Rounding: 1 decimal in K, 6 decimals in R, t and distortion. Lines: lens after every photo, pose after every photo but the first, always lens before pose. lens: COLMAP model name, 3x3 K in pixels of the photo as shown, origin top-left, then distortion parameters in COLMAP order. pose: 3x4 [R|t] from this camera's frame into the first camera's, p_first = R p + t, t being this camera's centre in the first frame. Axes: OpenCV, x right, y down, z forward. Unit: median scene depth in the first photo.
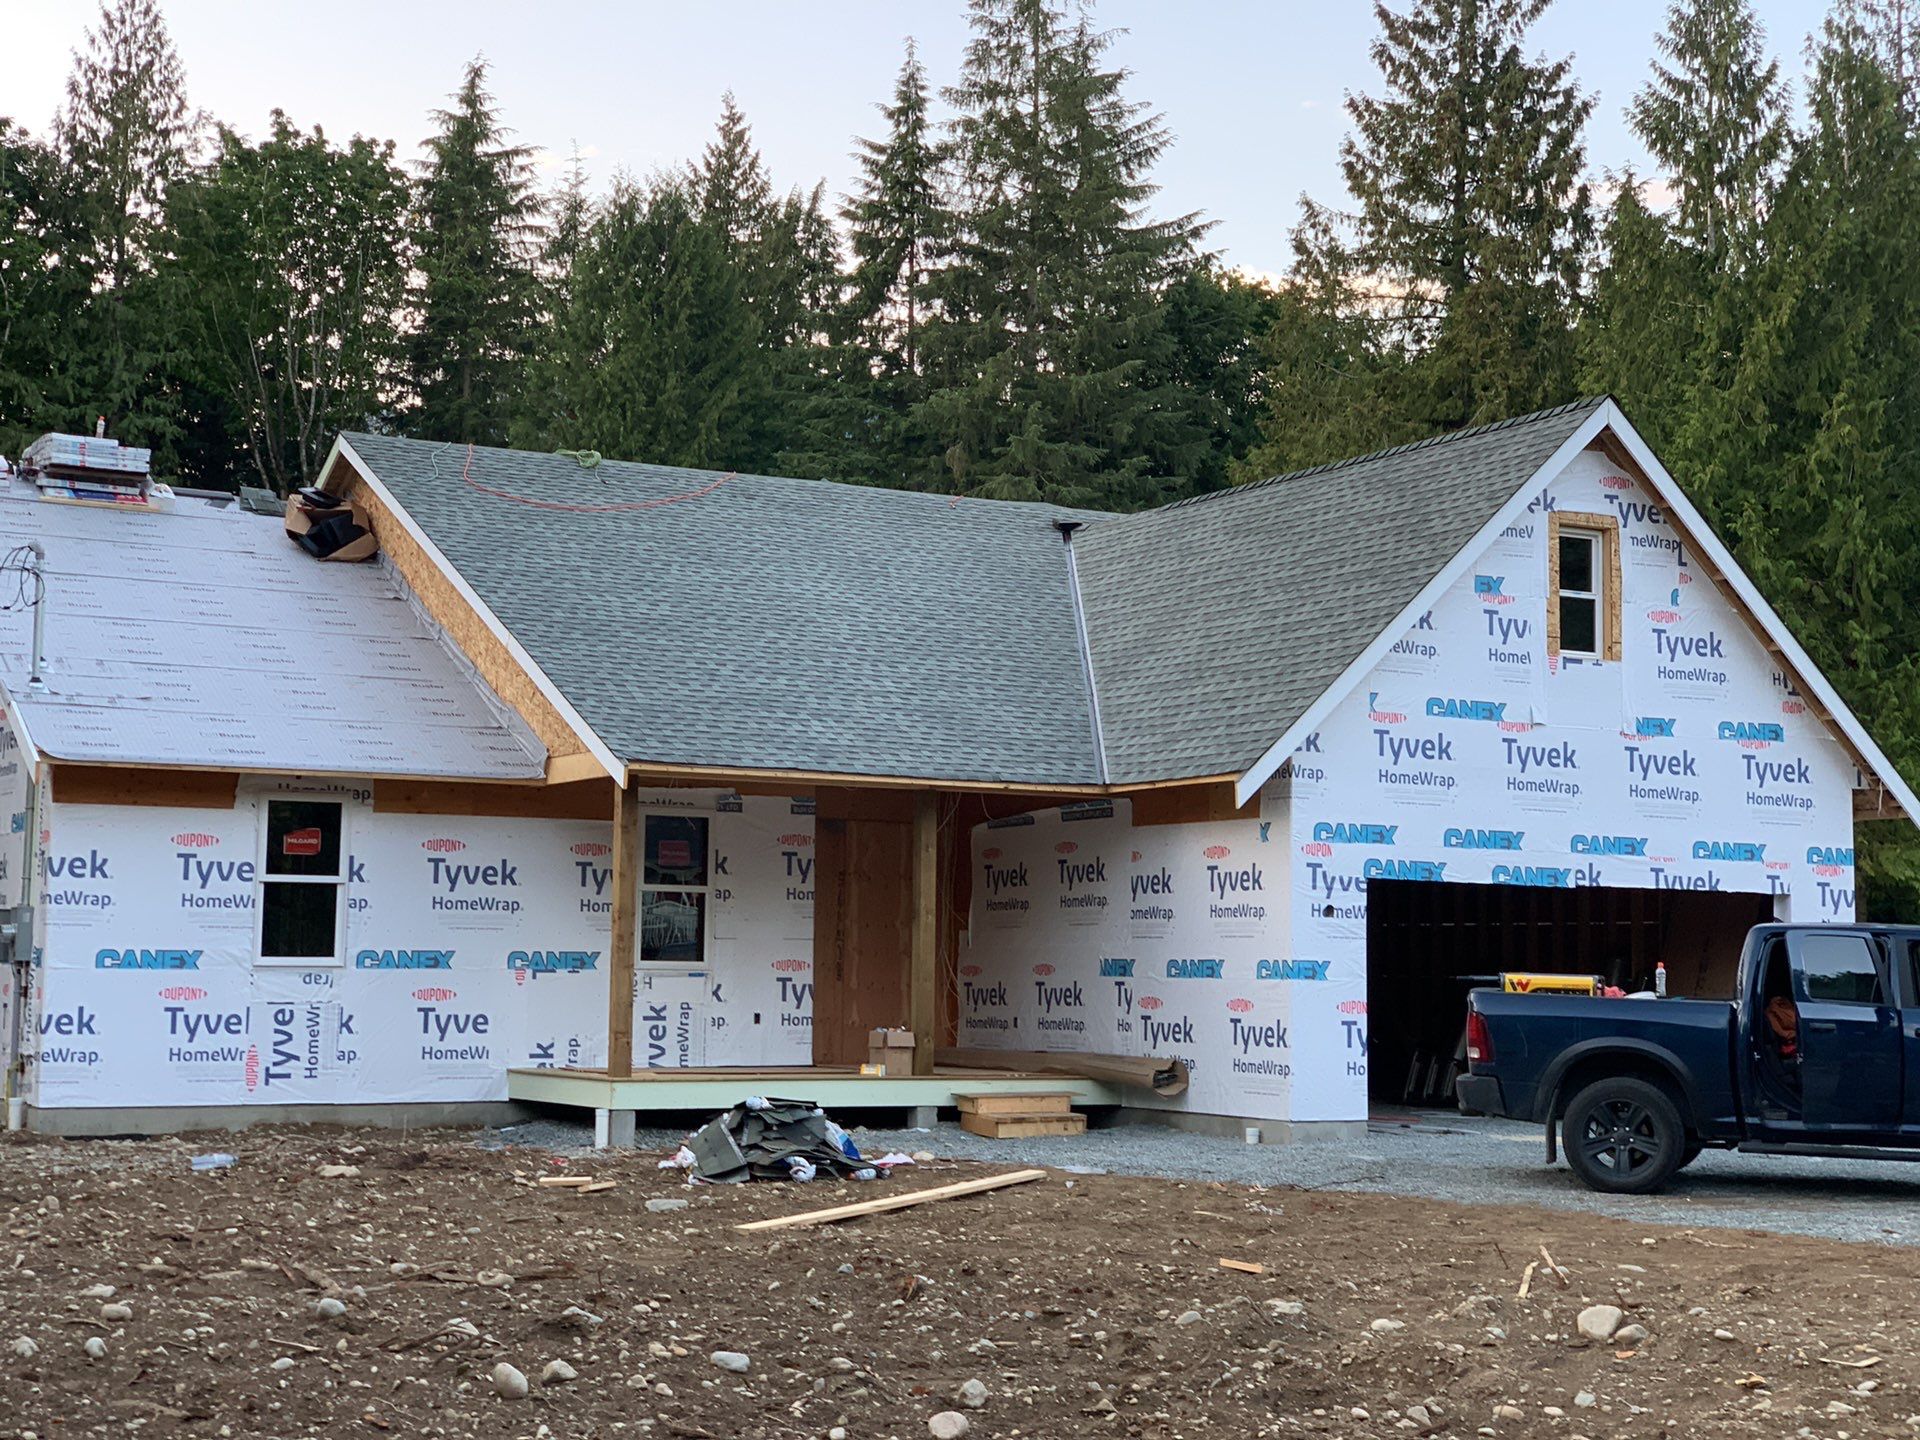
lens RADIAL K [[2845.9, 0, 960.0], [0, 2845.9, 720.0], [0, 0, 1]] dist [0.231330, -0.995467]
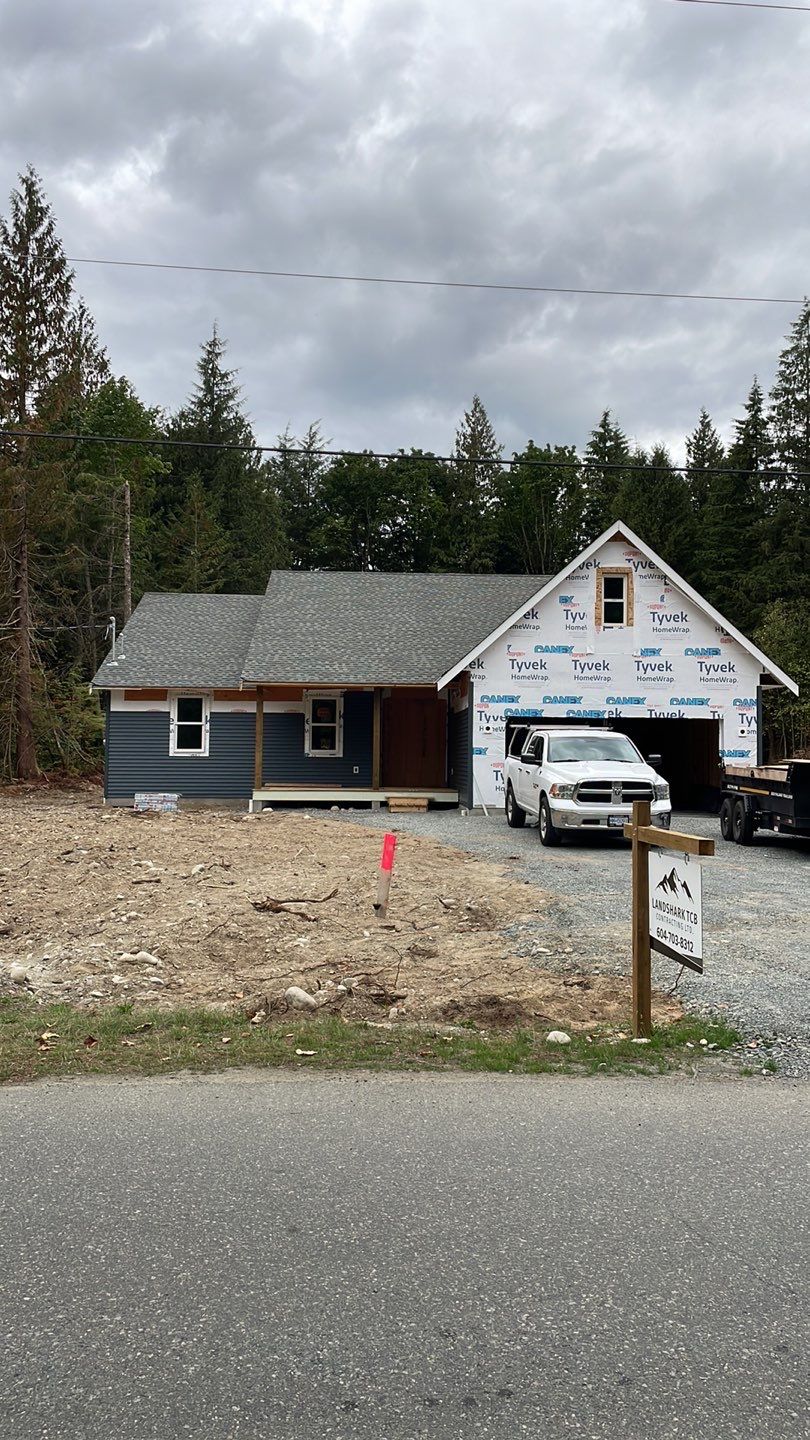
lens RADIAL K [[1111.5, 0, 405.0], [0, 1111.5, 720.0], [0, 0, 1]] dist [0.011248, 0.001377]
pose [[0.881200, -0.018813, -0.472369, 0.504751], [0.041886, 0.998385, 0.038374, 0.015049], [0.470885, -0.053600, 0.880565, 0.059920]]
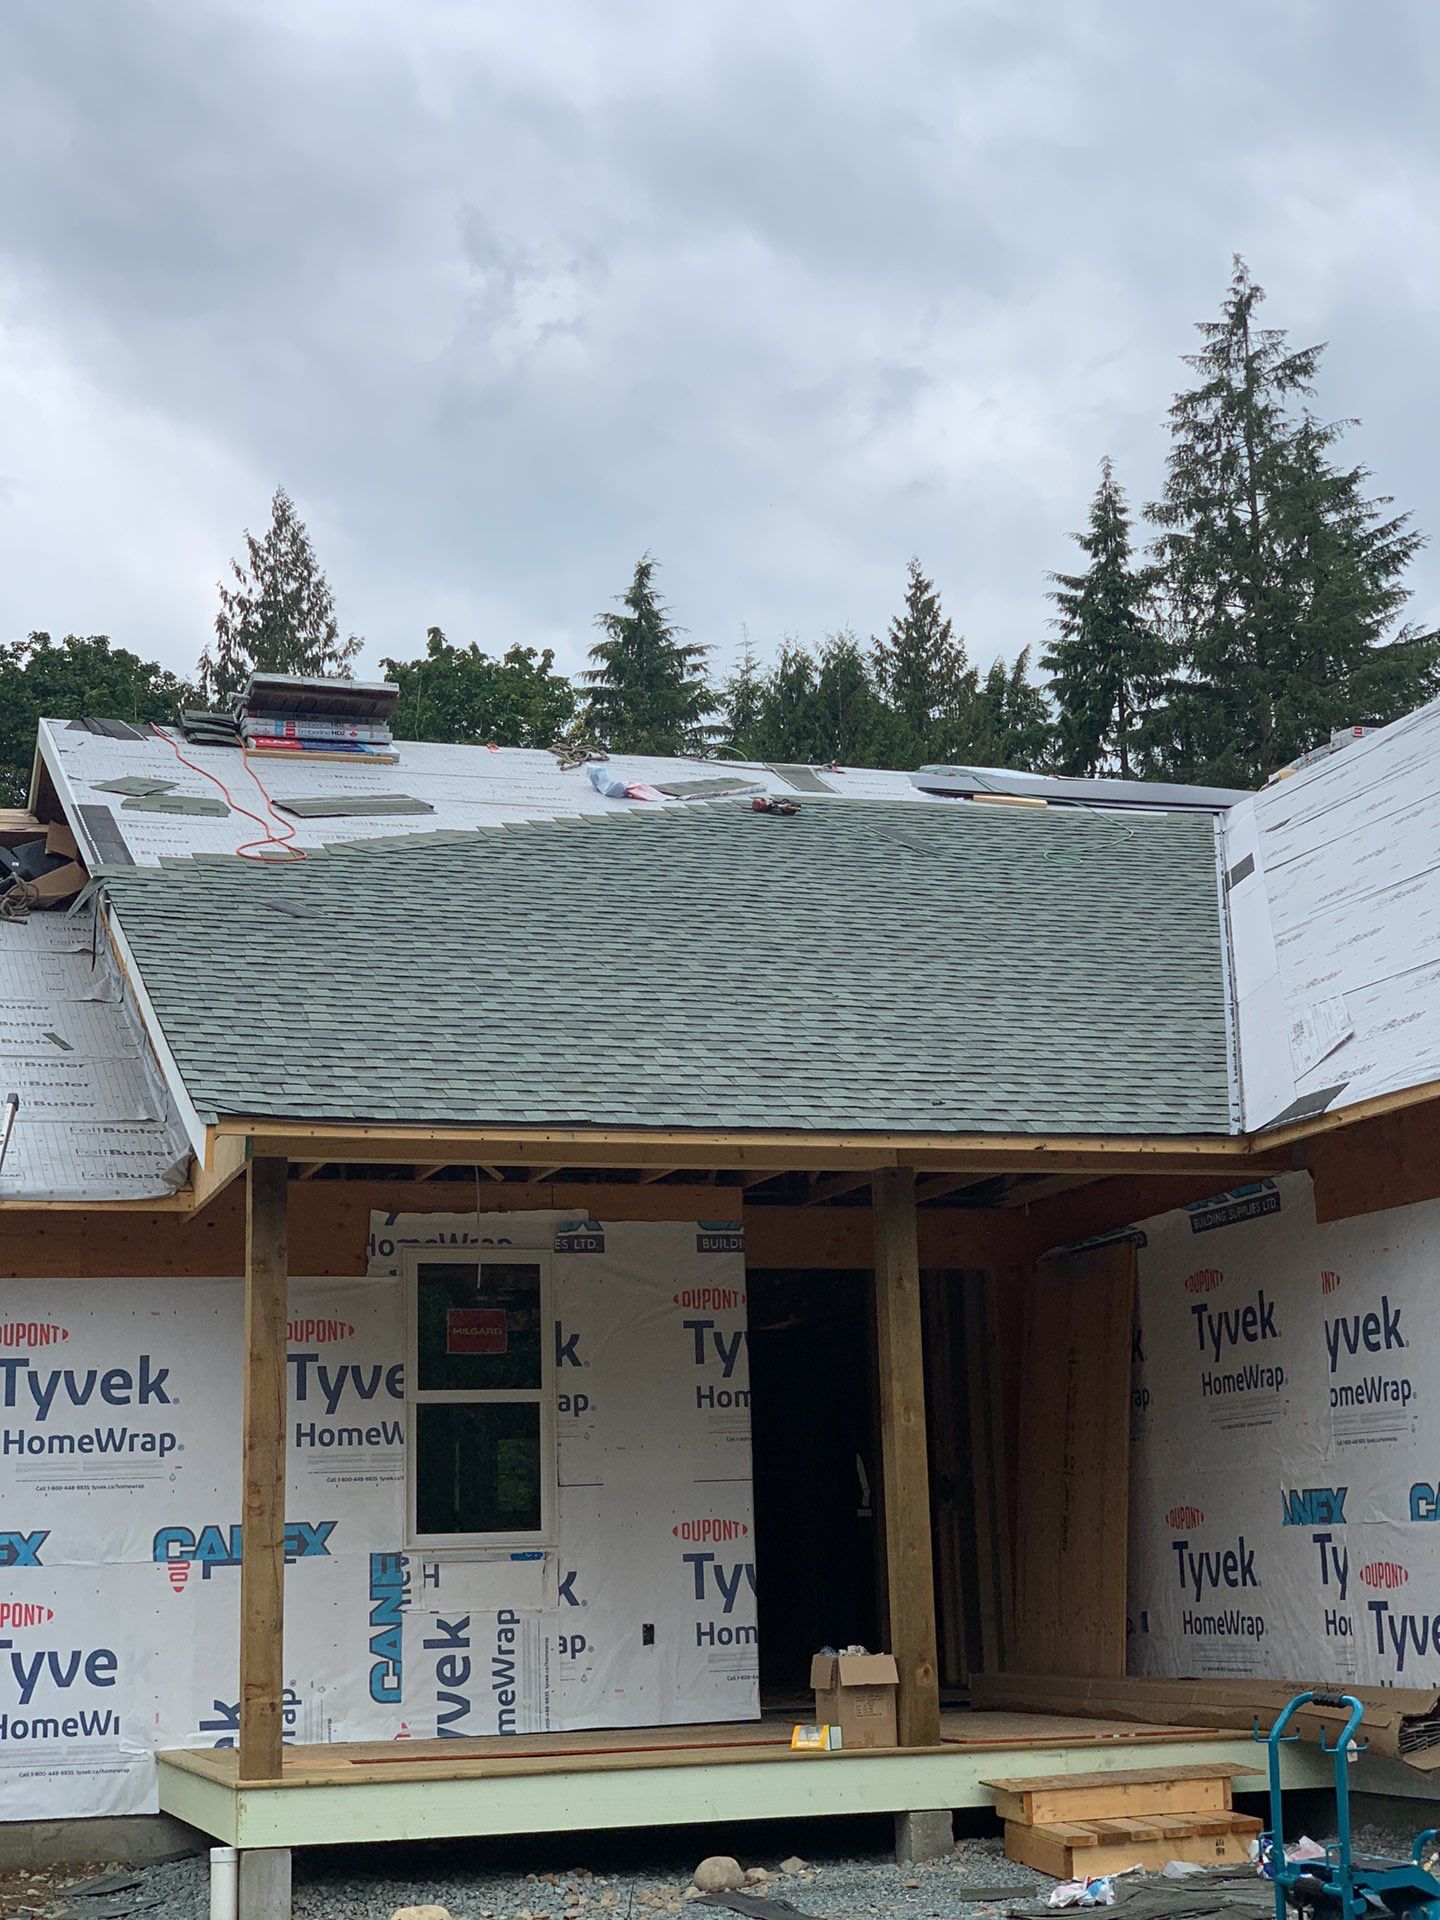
lens RADIAL K [[2845.9, 0, 720.0], [0, 2845.9, 960.0], [0, 0, 1]] dist [0.231330, -0.995467]
pose [[0.979535, -0.083116, -0.183313, 0.050292], [0.061238, 0.990646, -0.121941, 0.043795], [0.191733, 0.108219, 0.975462, 0.442921]]
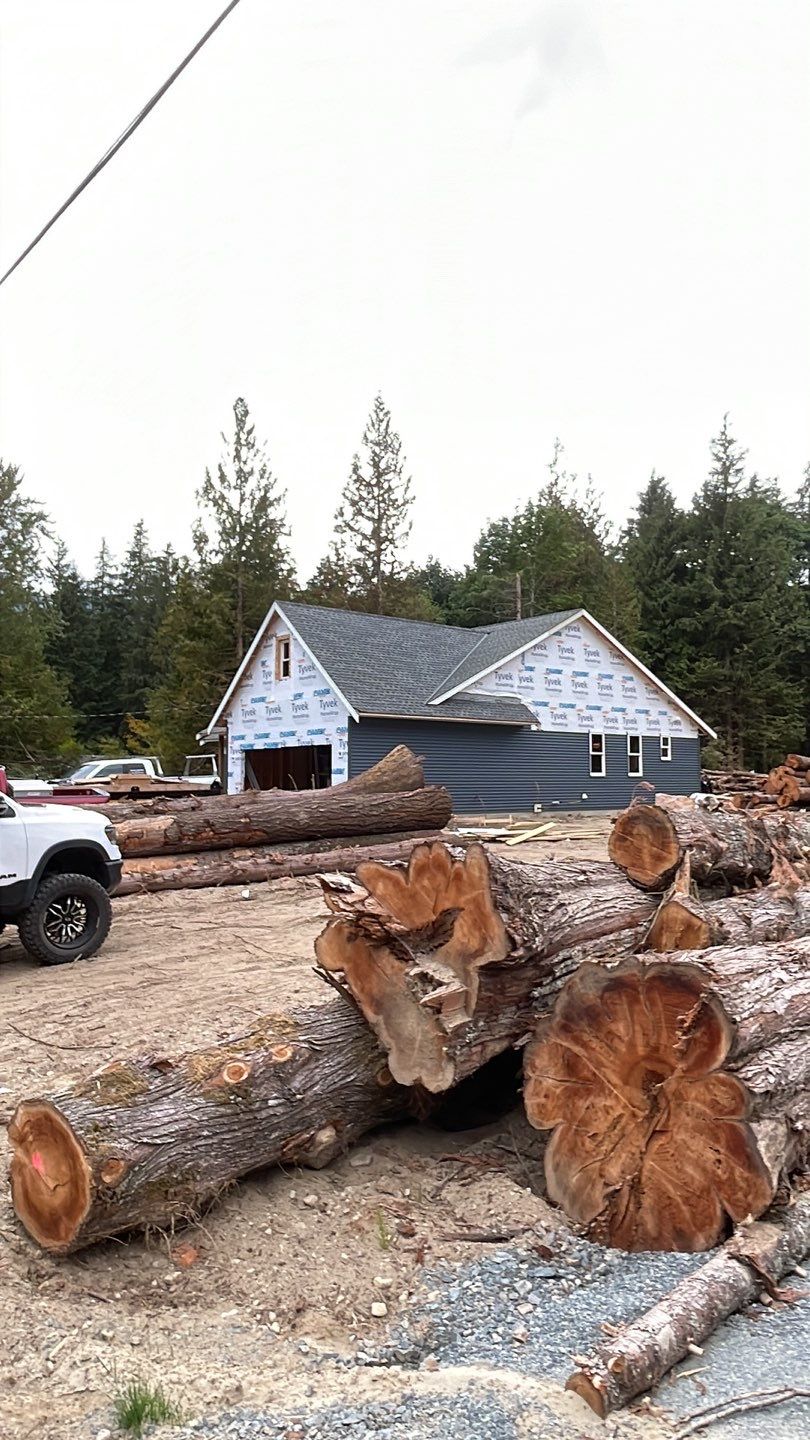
lens RADIAL K [[1111.5, 0, 405.0], [0, 1111.5, 720.0], [0, 0, 1]] dist [0.011248, 0.001377]
pose [[0.179189, -0.078670, -0.980664, 1.487970], [0.095094, 0.993515, -0.062326, 0.118426], [0.979208, -0.082088, 0.185508, 0.882746]]
